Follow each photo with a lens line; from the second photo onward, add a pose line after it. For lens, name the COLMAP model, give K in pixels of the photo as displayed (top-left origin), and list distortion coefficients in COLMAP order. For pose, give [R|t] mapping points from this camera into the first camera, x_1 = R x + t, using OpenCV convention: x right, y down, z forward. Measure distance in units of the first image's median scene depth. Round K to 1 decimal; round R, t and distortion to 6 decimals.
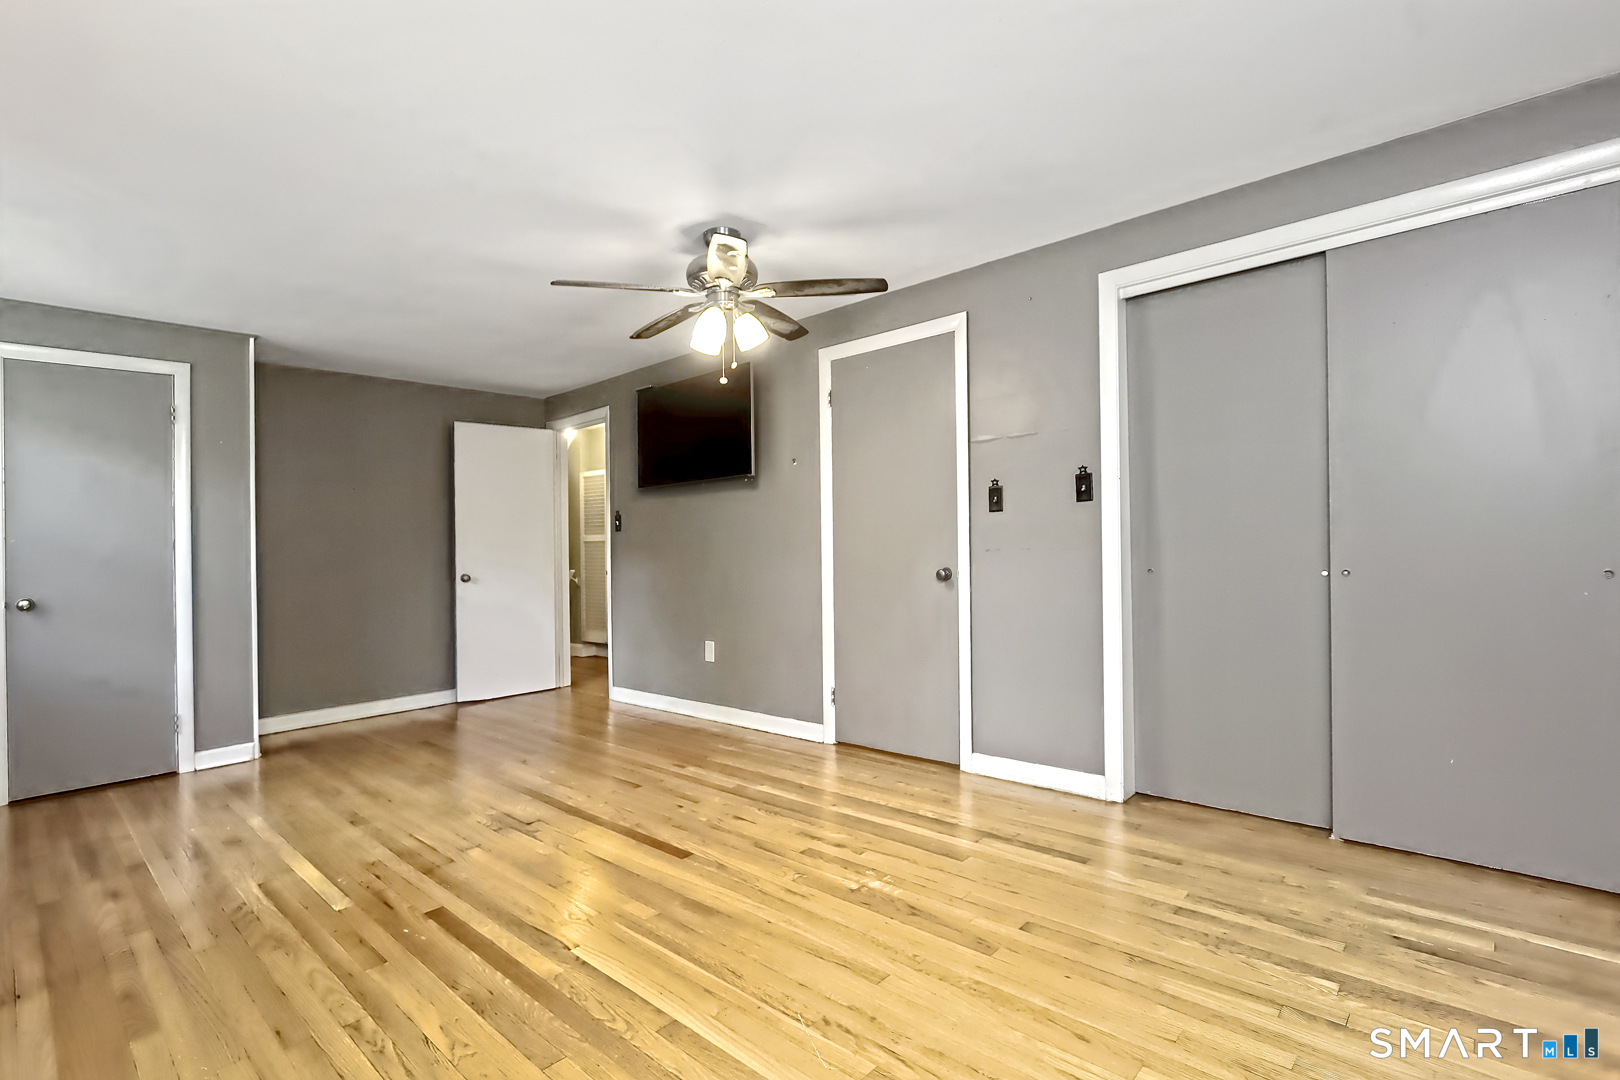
lens RADIAL K [[740.1, 0, 794.2], [0, 740.1, 535.6], [0, 0, 1]] dist [-0.013857, -0.000045]
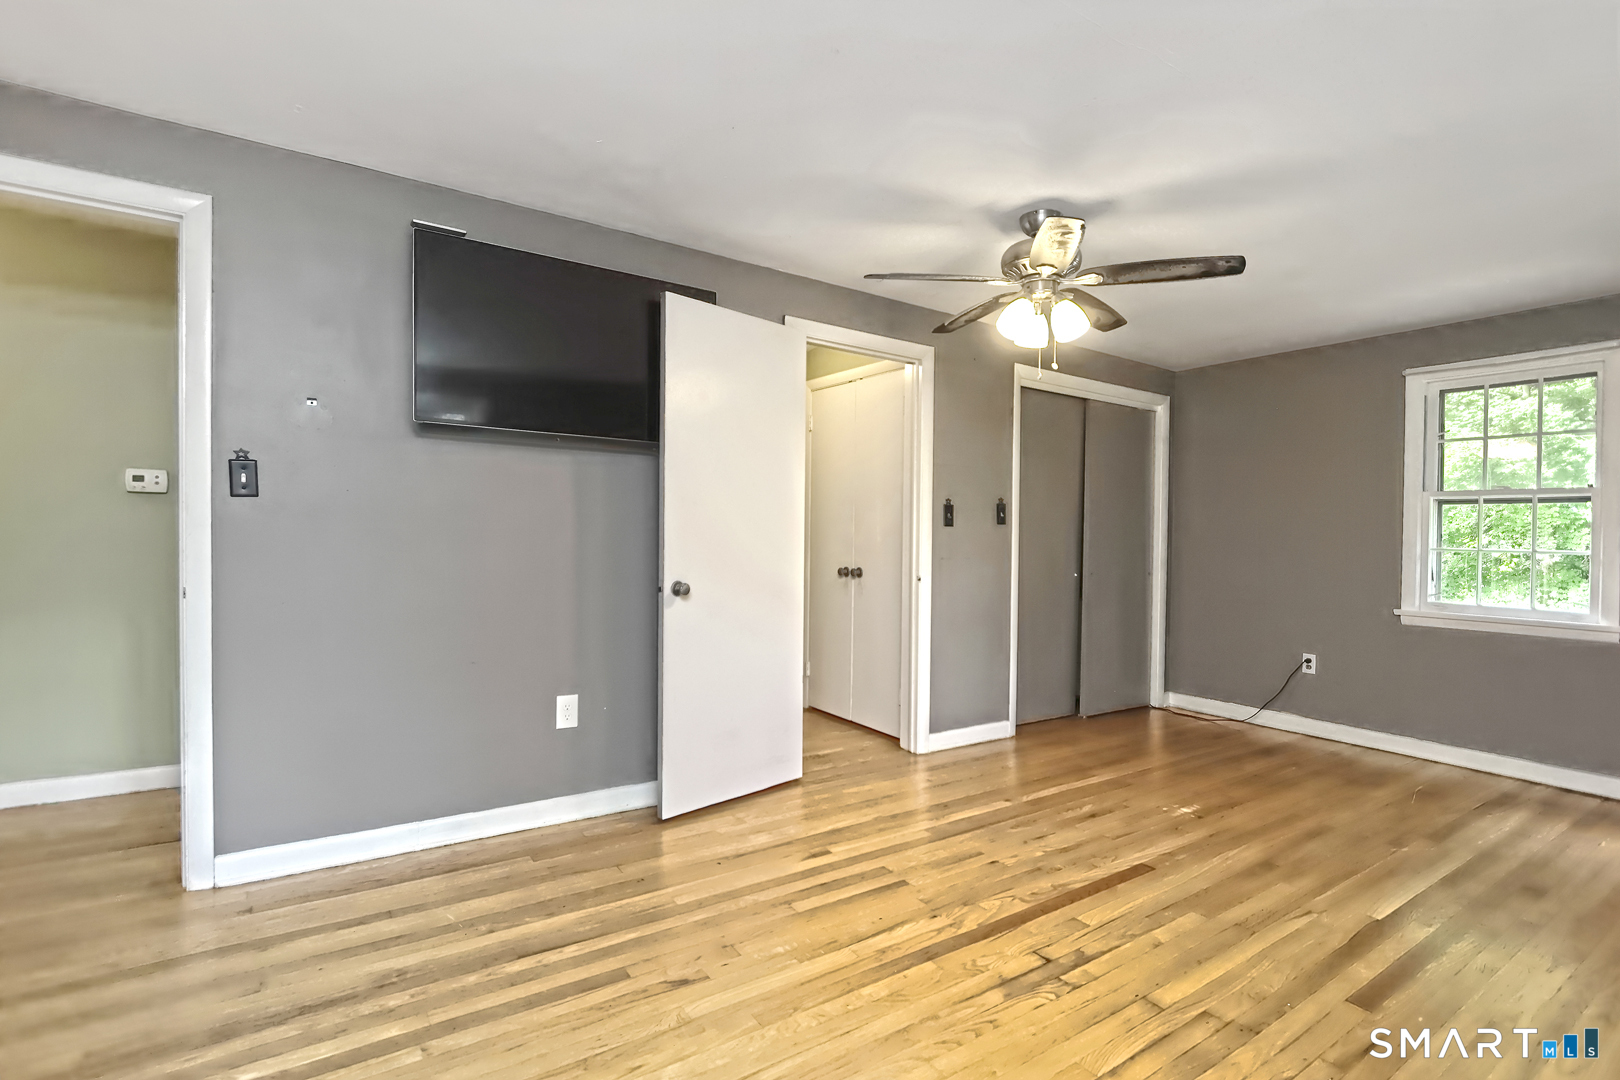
lens RADIAL K [[740.1, 0, 814.5], [0, 740.1, 547.2], [0, 0, 1]] dist [-0.013857, -0.000045]
pose [[0.245706, 0.020066, 0.969137, -1.016580], [-0.043533, 0.999005, -0.009647, 0.024303], [-0.968366, -0.039819, 0.246335, 0.994928]]
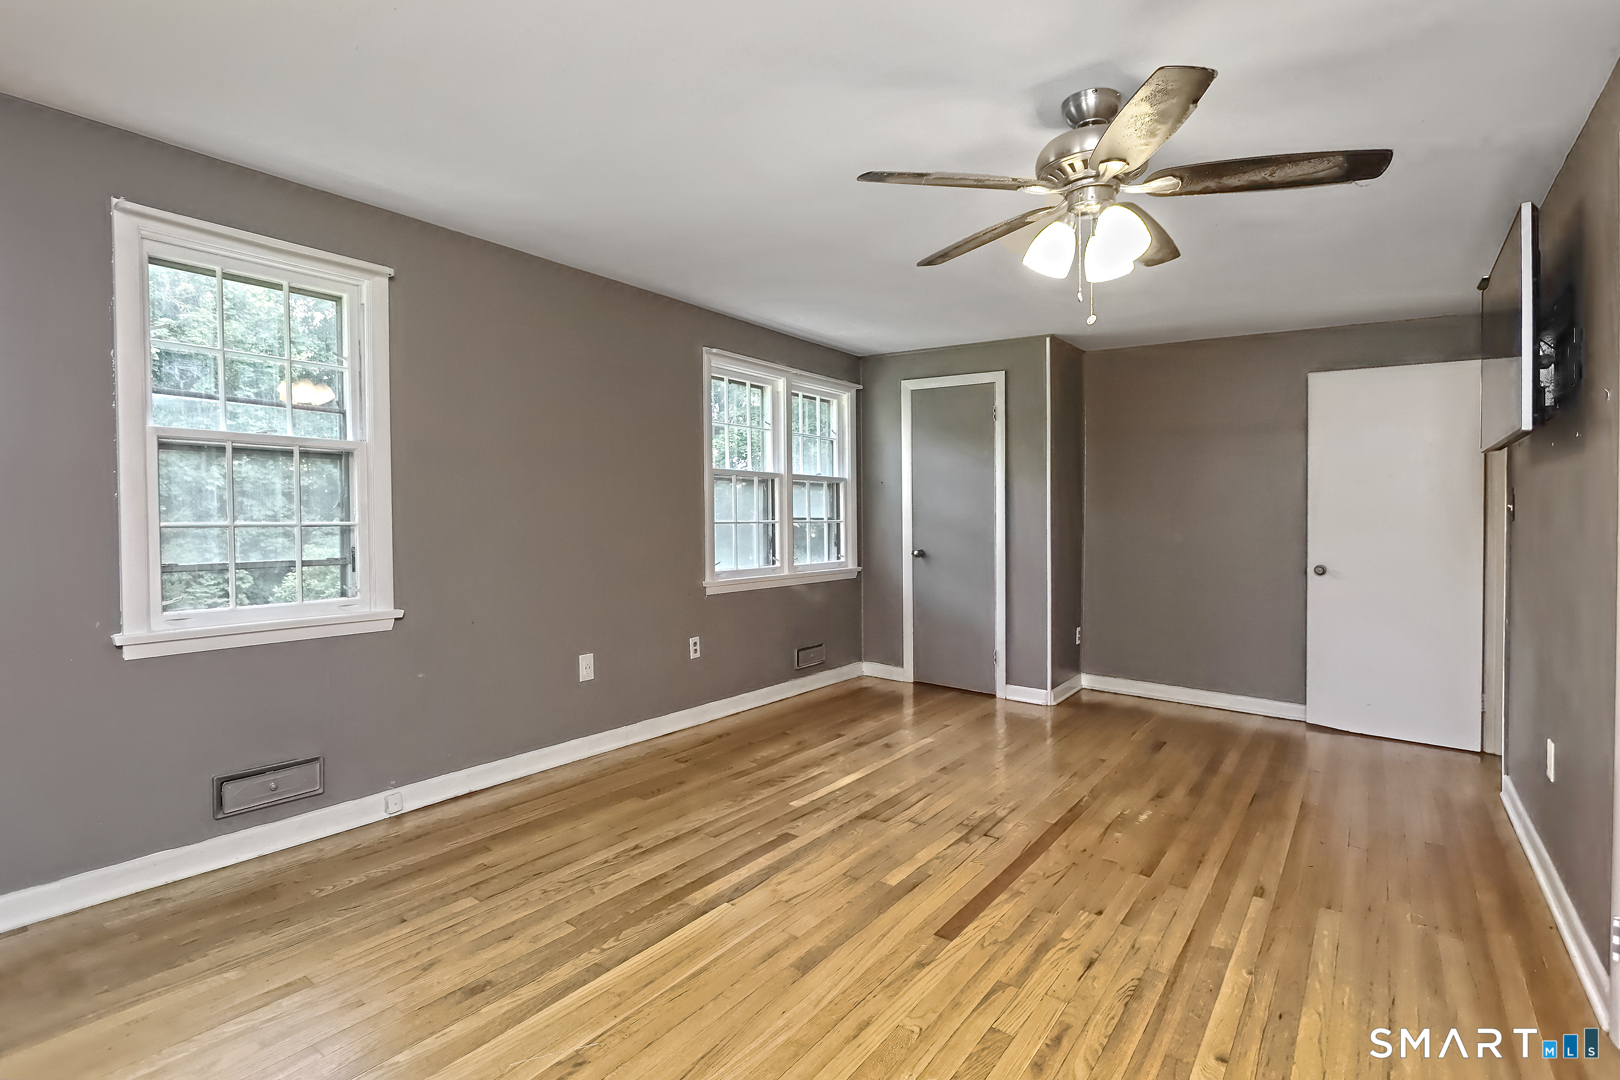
lens RADIAL K [[784.1, 0, 803.2], [0, 784.1, 533.0], [0, 0, 1]] dist [-0.019916, -0.000205]
pose [[0.113218, 0.067866, -0.991250, 0.545879], [-0.008931, 0.997694, 0.067288, -0.057662], [0.993530, 0.001235, 0.113563, 0.614247]]
